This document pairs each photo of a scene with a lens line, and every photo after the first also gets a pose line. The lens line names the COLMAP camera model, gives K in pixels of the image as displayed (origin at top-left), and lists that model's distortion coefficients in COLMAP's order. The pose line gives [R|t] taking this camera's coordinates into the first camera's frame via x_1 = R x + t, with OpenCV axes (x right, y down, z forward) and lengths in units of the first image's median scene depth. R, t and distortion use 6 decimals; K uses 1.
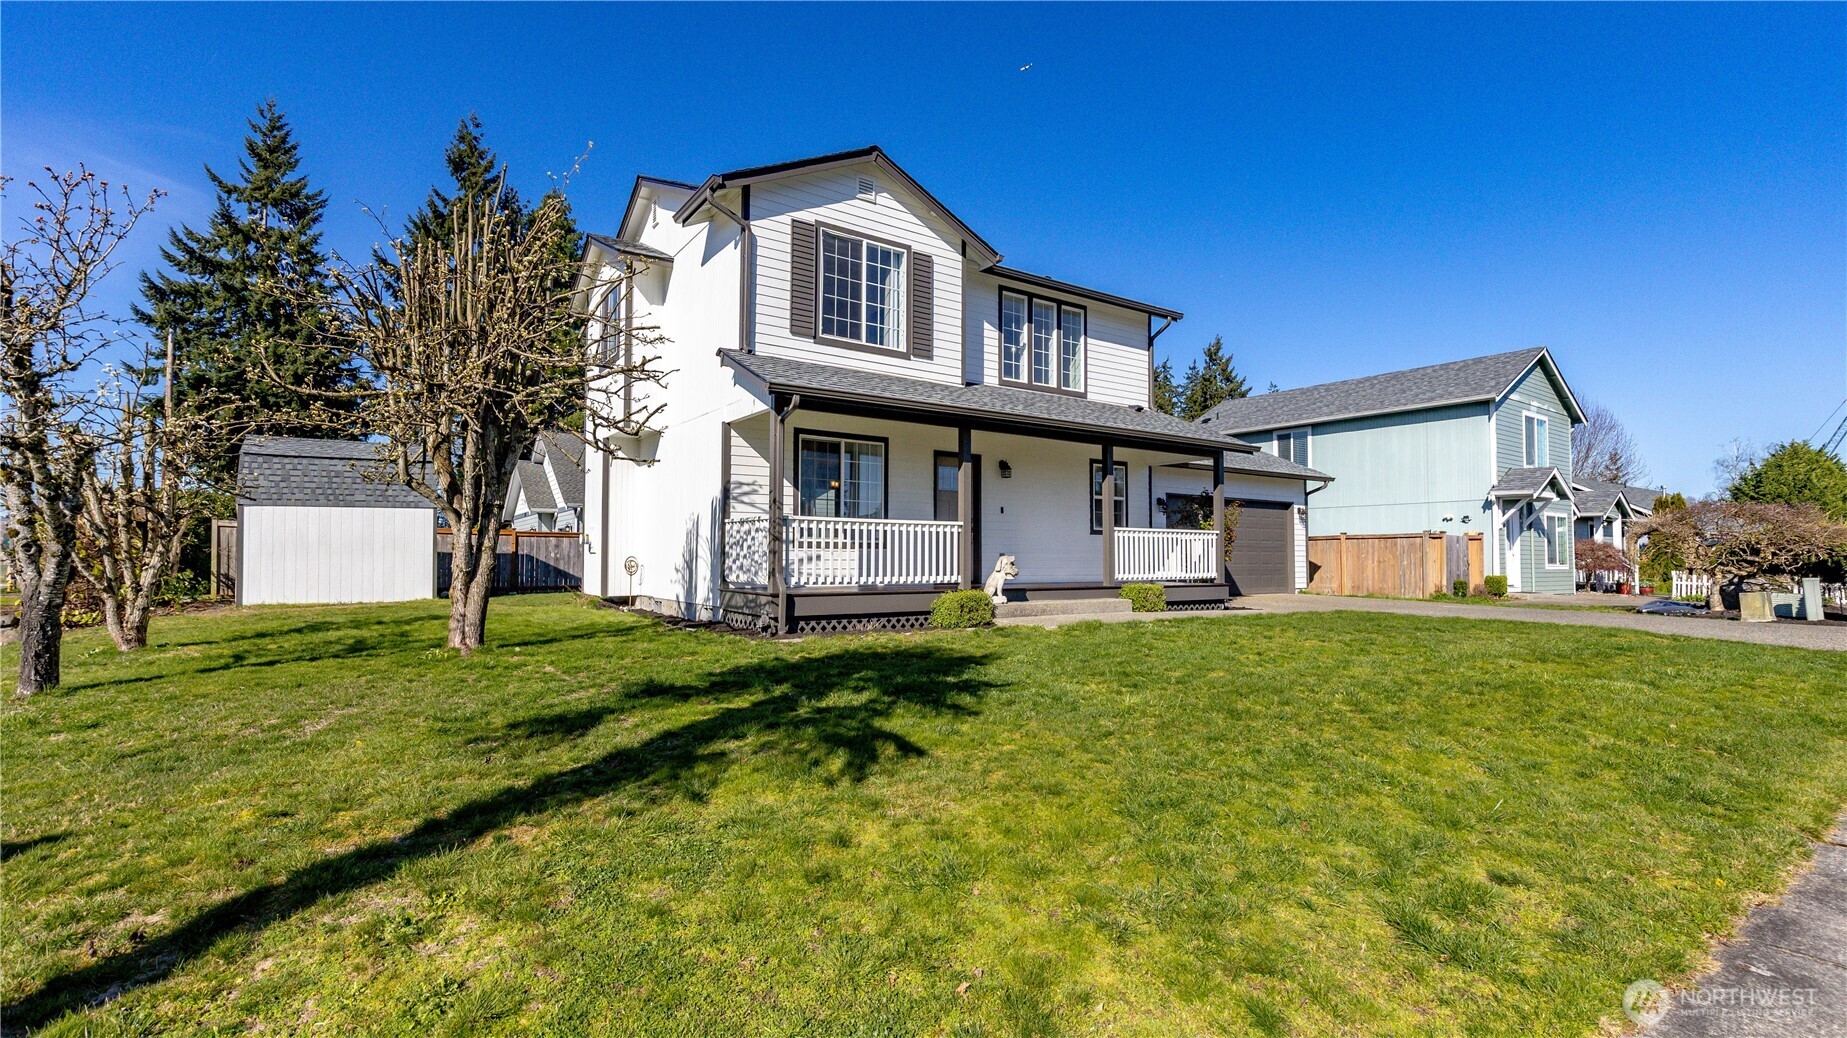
lens RADIAL K [[823.3, 0, 918.9], [0, 823.3, 517.3], [0, 0, 1]] dist [0.004392, 0.000556]
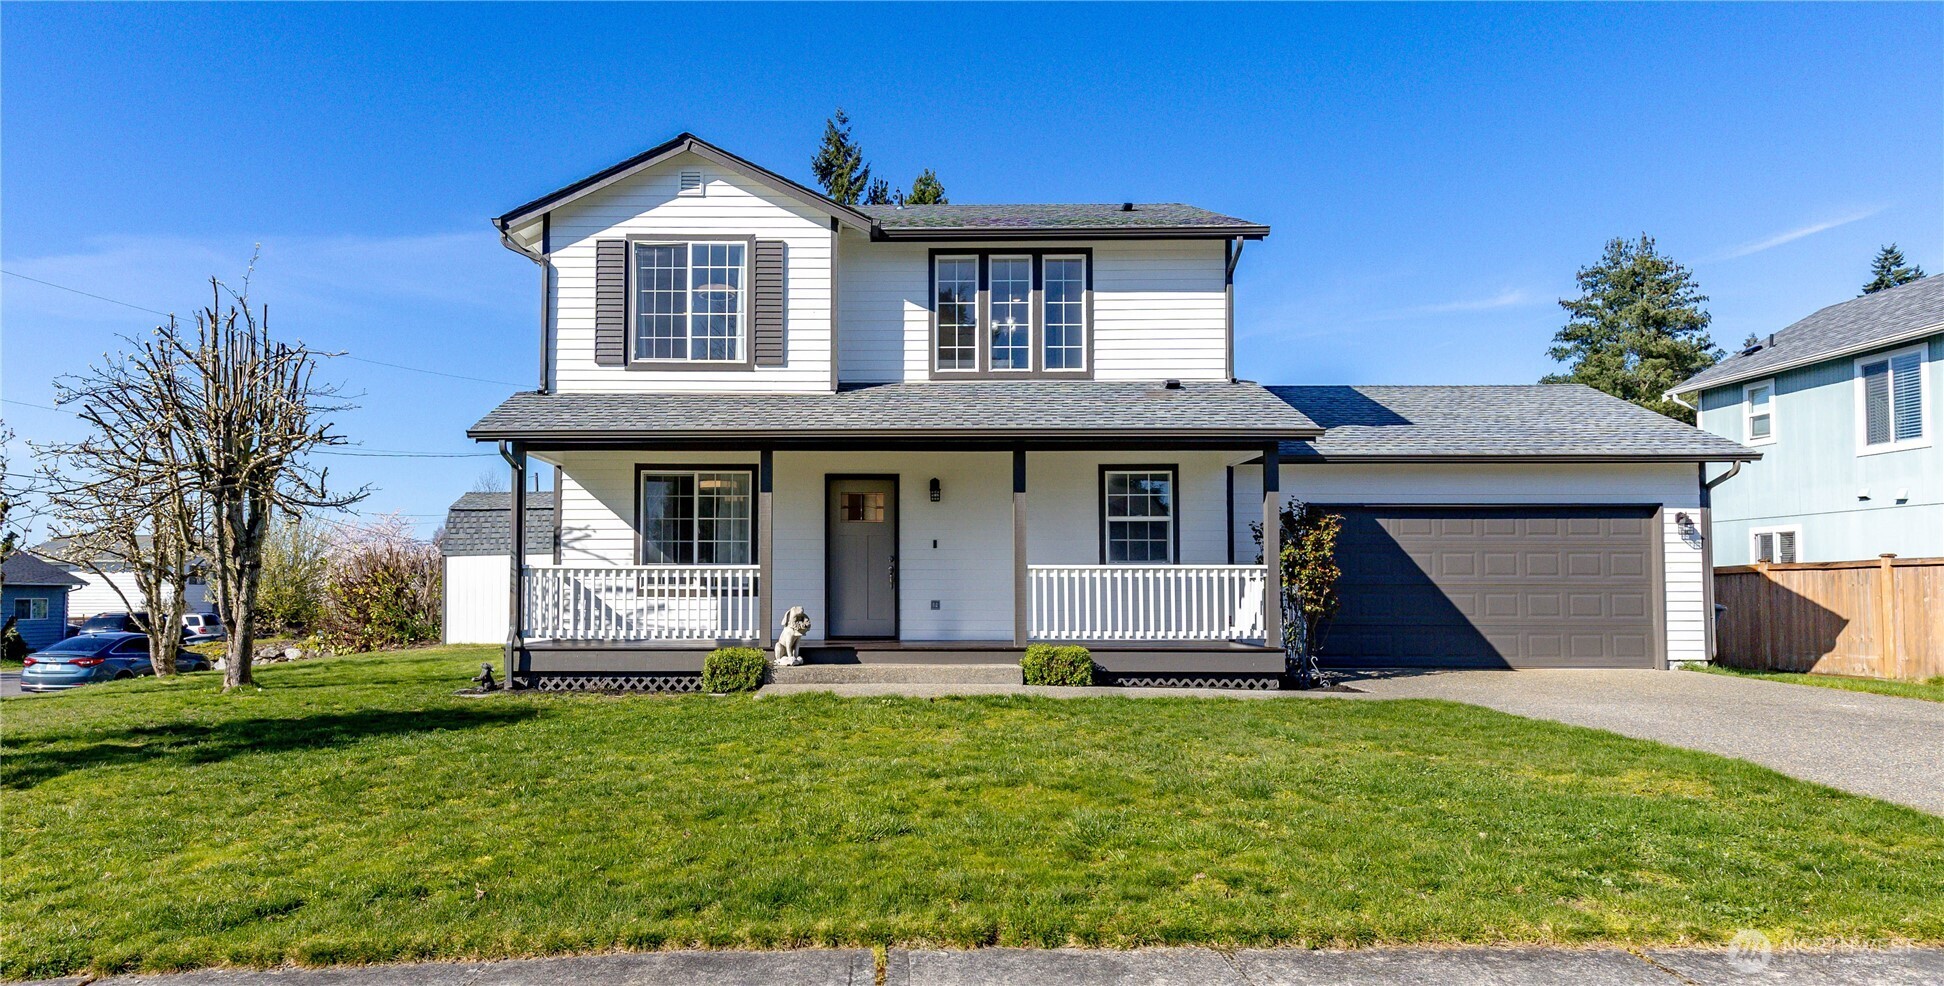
lens RADIAL K [[1079.9, 0, 874.3], [0, 1079.9, 538.7], [0, 0, 1]] dist [0.003341, 0.000153]
pose [[0.817420, -0.030849, -0.575216, 0.713020], [0.030842, 0.999476, -0.009773, -0.006436], [0.575217, -0.009752, 0.817943, 0.170594]]
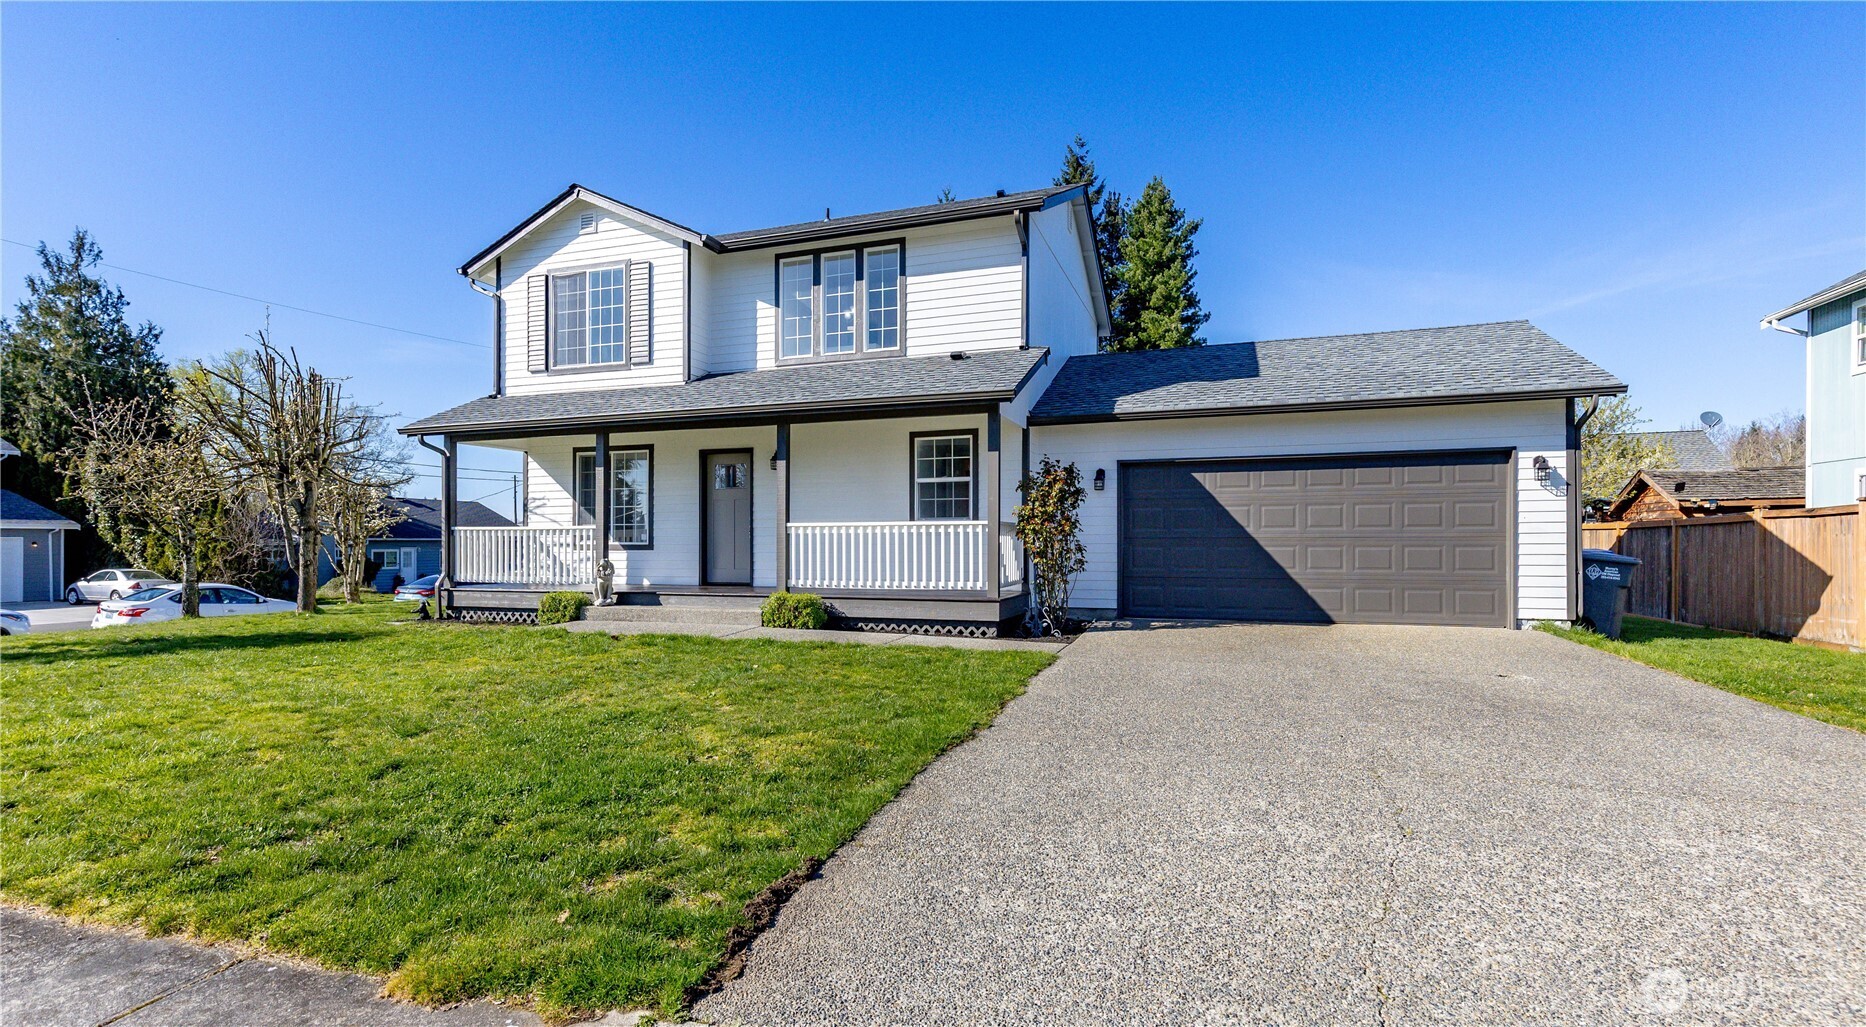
lens RADIAL K [[863.7, 0, 921.5], [0, 863.7, 530.6], [0, 0, 1]] dist [0.007313, 0.000246]
pose [[0.586000, -0.016633, -0.810140, 1.085007], [0.045206, 0.998903, 0.012191, 0.015888], [0.809049, -0.043767, 0.586109, 0.645084]]
